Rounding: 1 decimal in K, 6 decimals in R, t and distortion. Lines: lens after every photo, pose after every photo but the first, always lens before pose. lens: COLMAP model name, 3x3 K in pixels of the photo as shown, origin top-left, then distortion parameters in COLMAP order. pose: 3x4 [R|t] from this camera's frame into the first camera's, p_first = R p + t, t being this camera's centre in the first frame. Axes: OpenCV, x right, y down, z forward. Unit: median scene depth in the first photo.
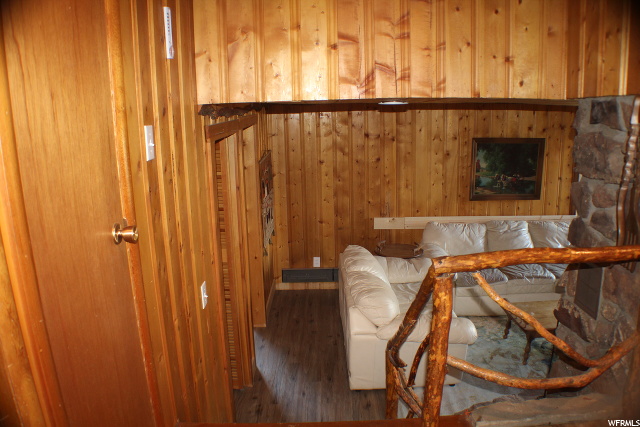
lens RADIAL K [[472.4, 0, 320.0], [0, 472.4, 213.5], [0, 0, 1]] dist [-0.209671, 0.074525]
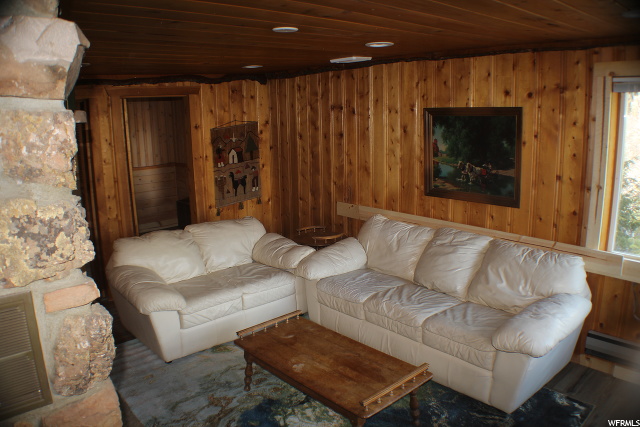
lens RADIAL K [[472.4, 0, 320.0], [0, 472.4, 213.5], [0, 0, 1]] dist [-0.209671, 0.074525]
pose [[0.671847, 0.156289, -0.724014, 0.758166], [-0.163590, 0.984656, 0.060750, -0.017125], [0.722399, 0.077627, 0.687105, 0.378174]]
